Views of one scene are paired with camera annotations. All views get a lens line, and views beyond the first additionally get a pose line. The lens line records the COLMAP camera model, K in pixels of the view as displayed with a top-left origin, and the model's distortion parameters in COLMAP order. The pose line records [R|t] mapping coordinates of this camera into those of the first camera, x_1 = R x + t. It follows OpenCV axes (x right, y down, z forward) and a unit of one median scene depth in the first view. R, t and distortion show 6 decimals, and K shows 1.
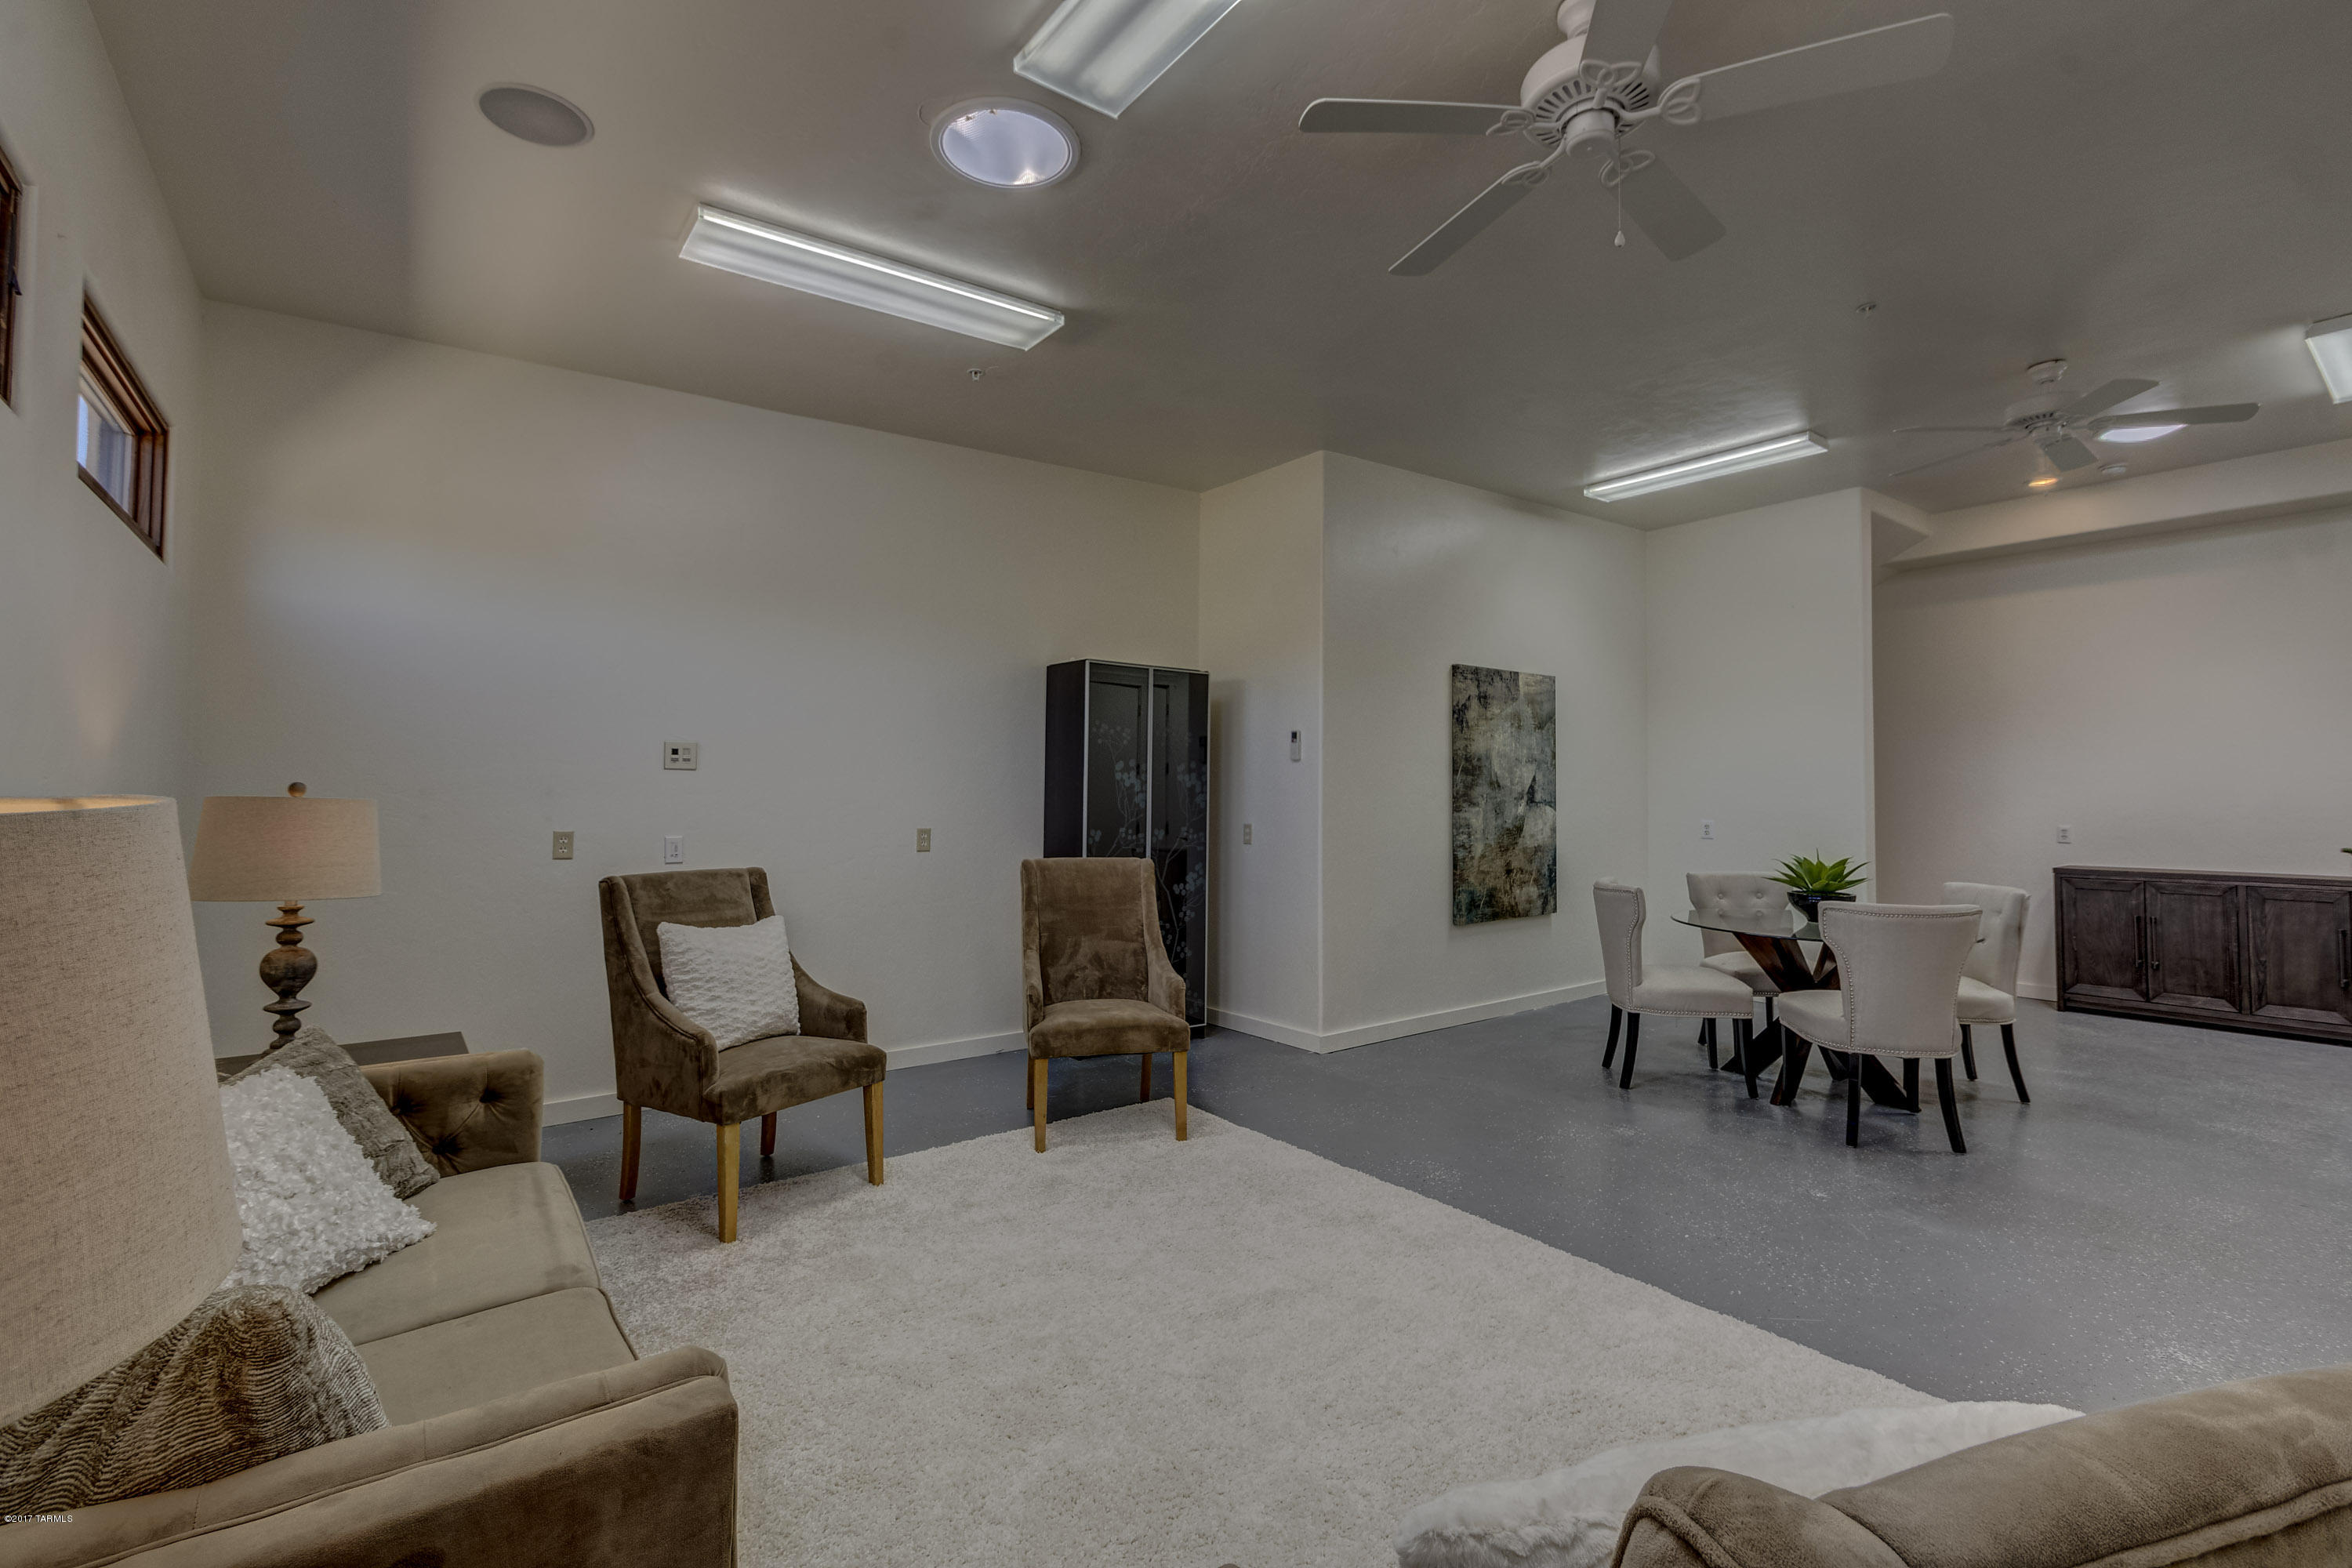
lens RADIAL K [[1019.4, 0, 1171.4], [0, 1019.4, 767.6], [0, 0, 1]] dist [-0.002873, -0.000063]
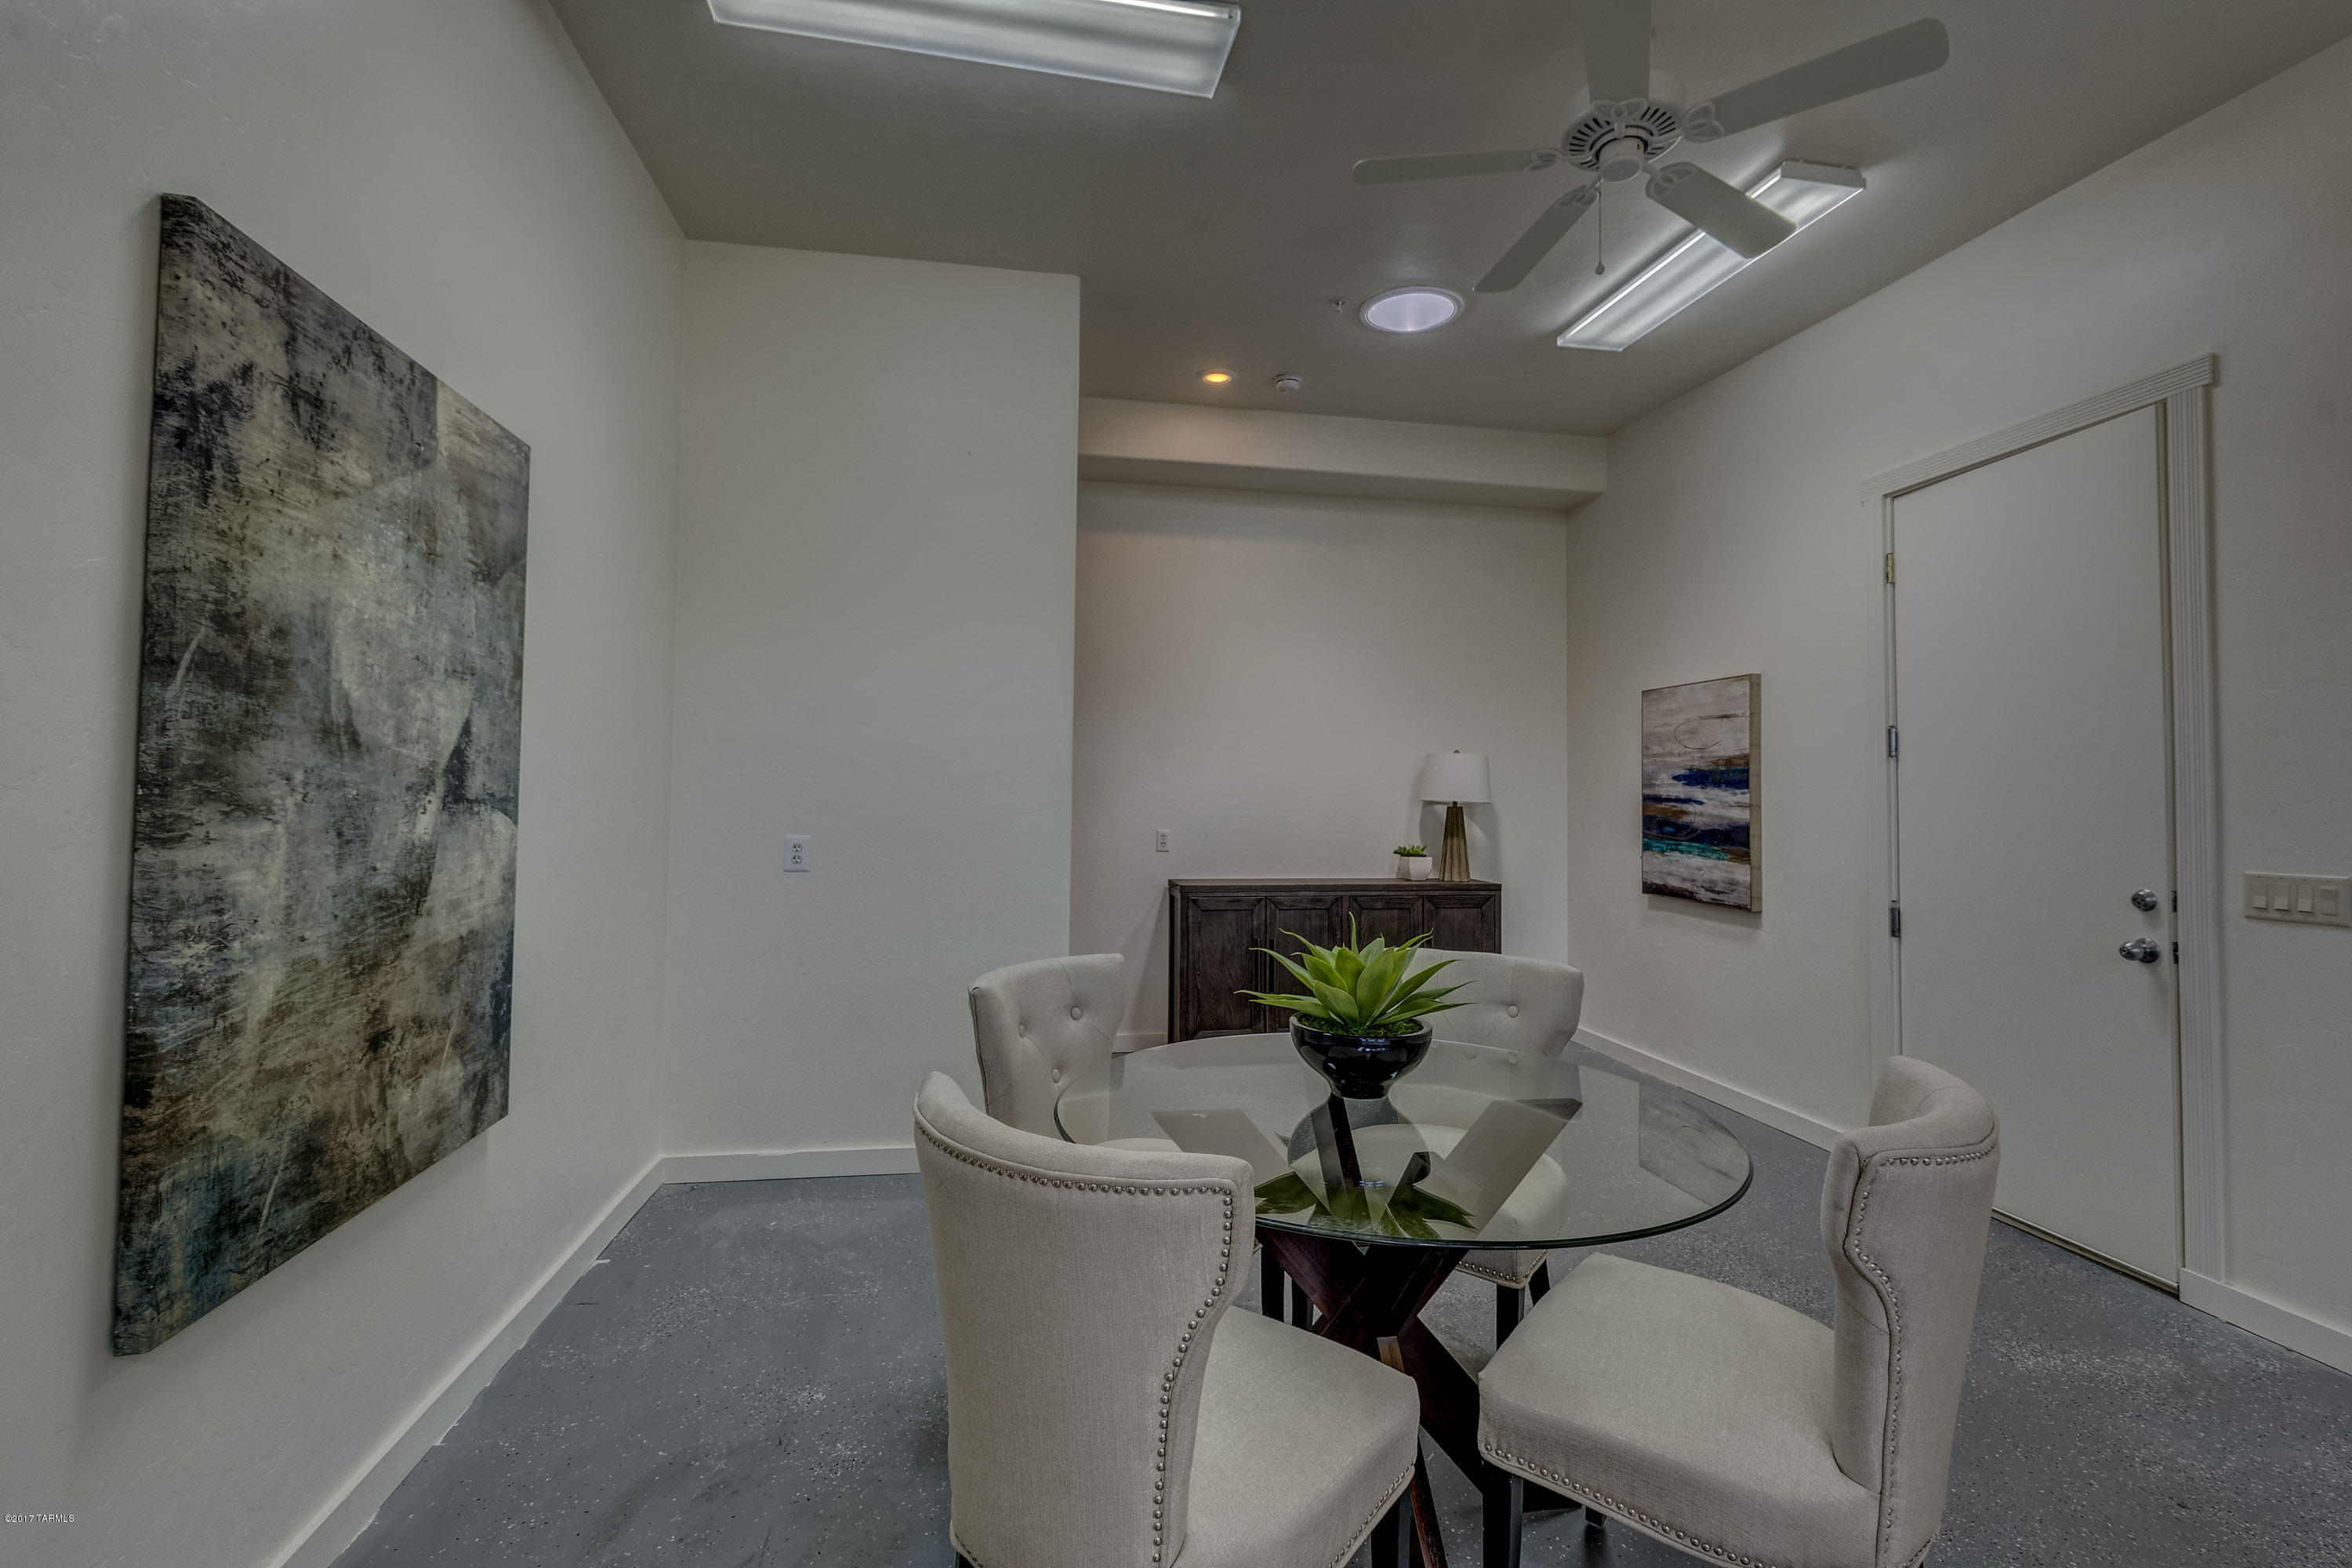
lens RADIAL K [[1019.4, 0, 1171.4], [0, 1019.4, 767.6], [0, 0, 1]] dist [-0.002873, -0.000063]
pose [[0.453163, 0.028748, 0.890964, 0.174868], [-0.033771, 0.999316, -0.015067, 0.021414], [-0.890788, -0.023261, 0.453824, 0.674769]]
